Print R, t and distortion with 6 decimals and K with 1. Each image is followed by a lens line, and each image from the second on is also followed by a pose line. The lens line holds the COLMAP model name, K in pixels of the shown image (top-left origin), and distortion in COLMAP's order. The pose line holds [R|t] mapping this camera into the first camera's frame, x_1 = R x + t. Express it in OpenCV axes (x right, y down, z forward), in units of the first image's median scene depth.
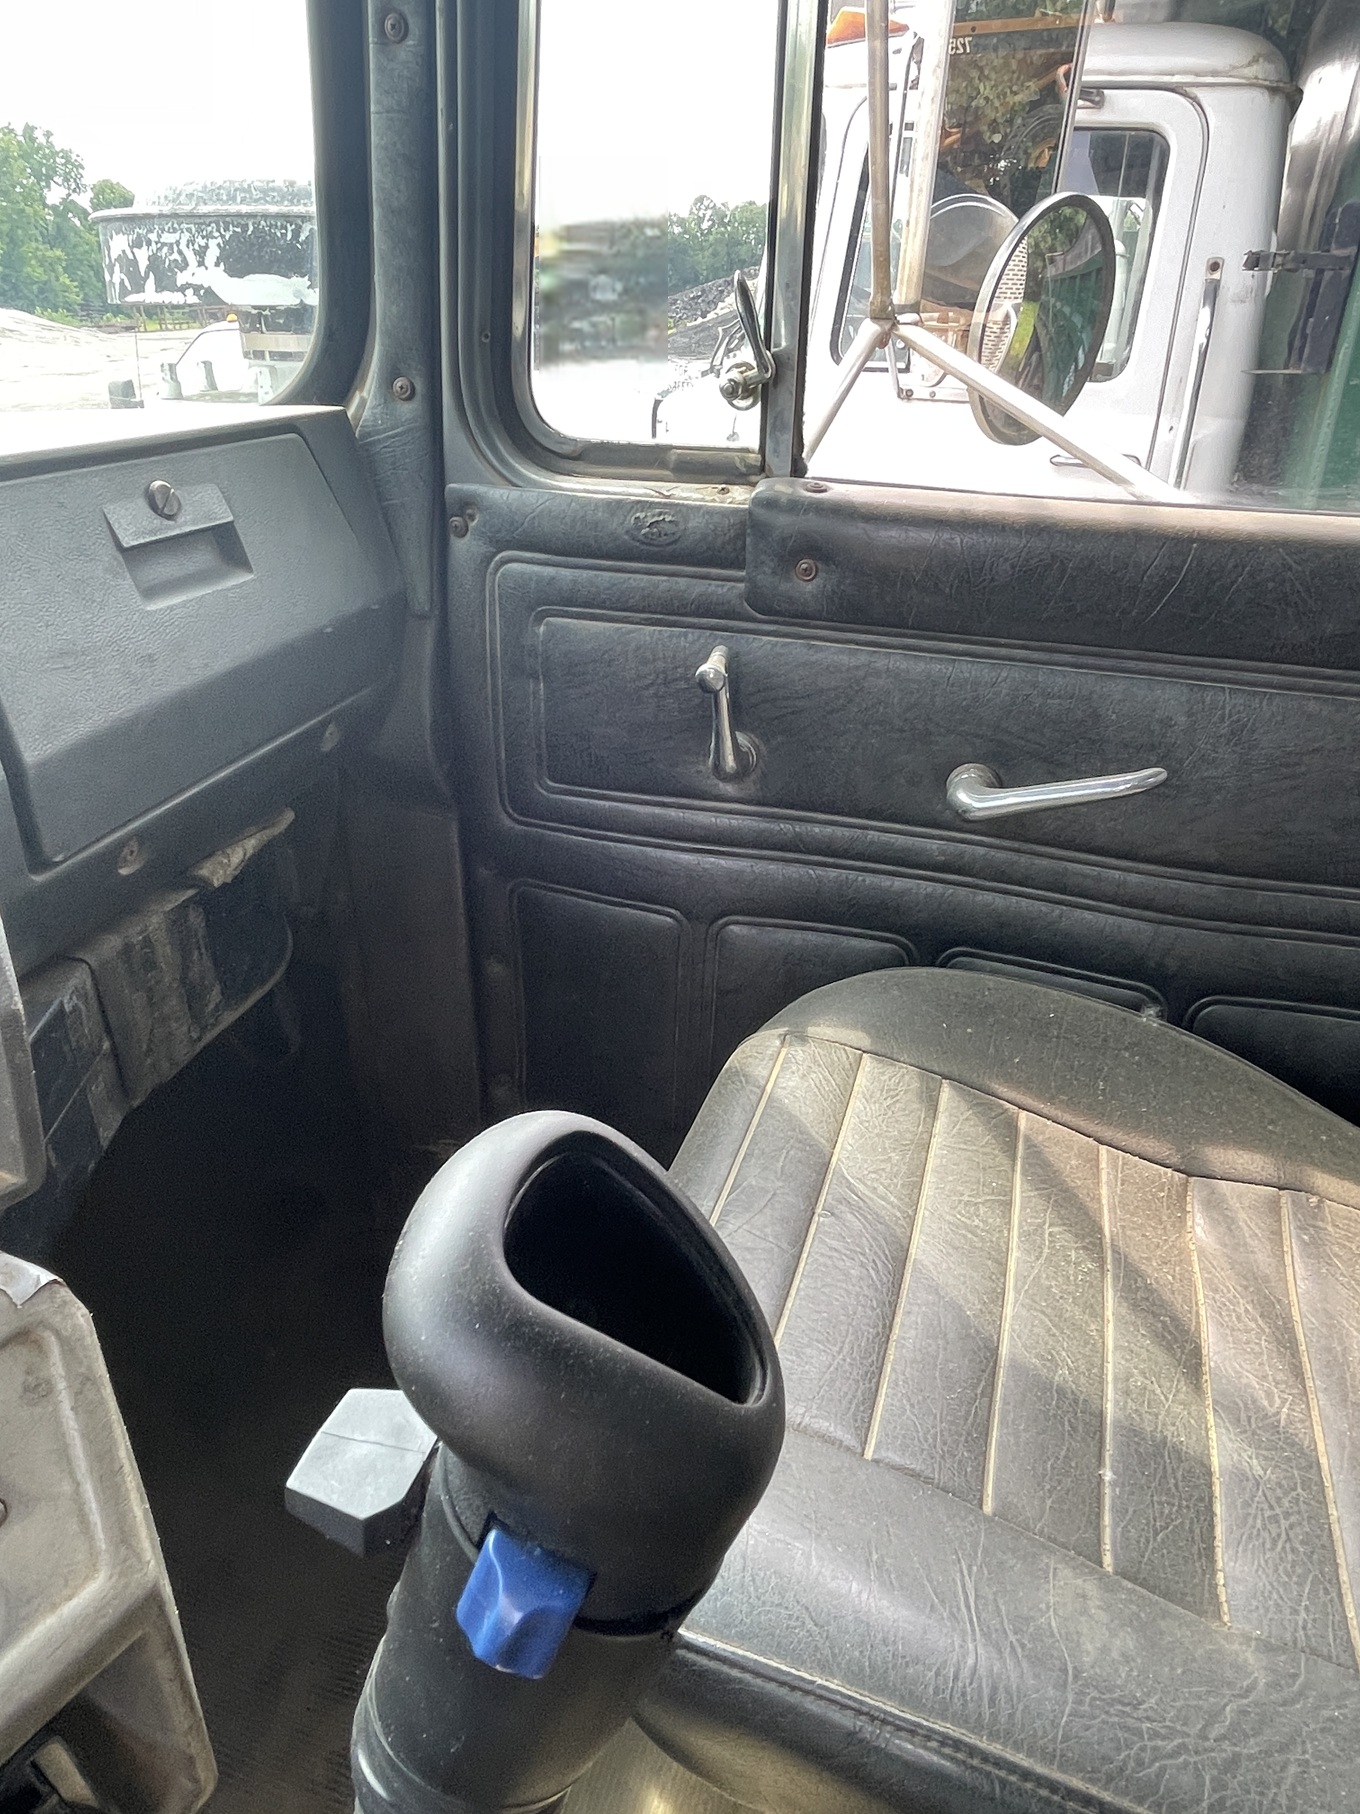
lens RADIAL K [[1120.2, 0, 683.9], [0, 1120.2, 909.0], [0, 0, 1]] dist [0.010172, -0.002432]
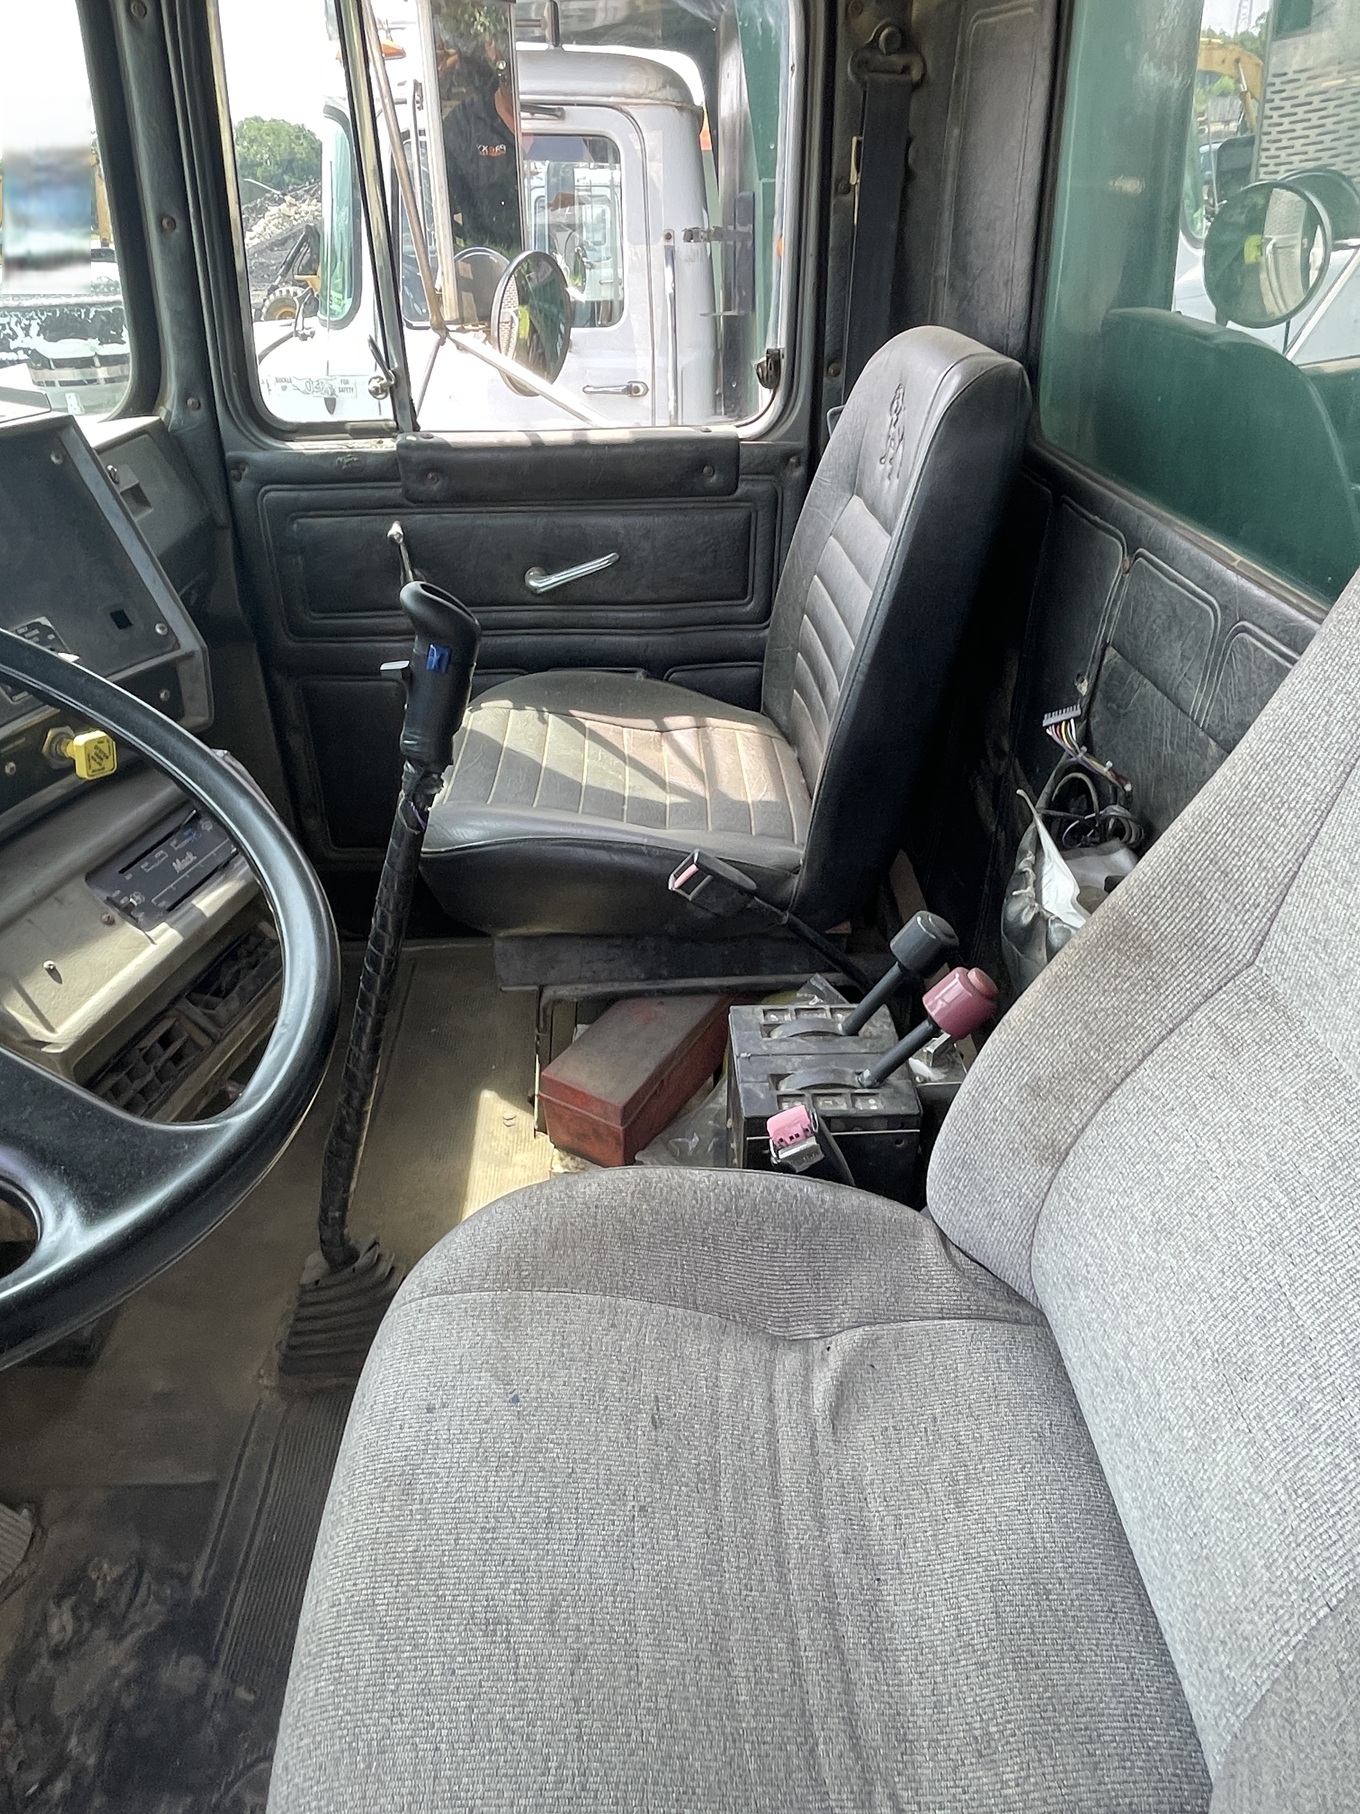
lens RADIAL K [[1120.2, 0, 675.9], [0, 1120.2, 899.8], [0, 0, 1]] dist [0.010172, -0.002432]
pose [[0.938778, -0.209661, 0.273385, -0.173523], [0.196638, 0.977640, 0.074523, 0.342816], [-0.282896, -0.016203, 0.959014, -0.980191]]
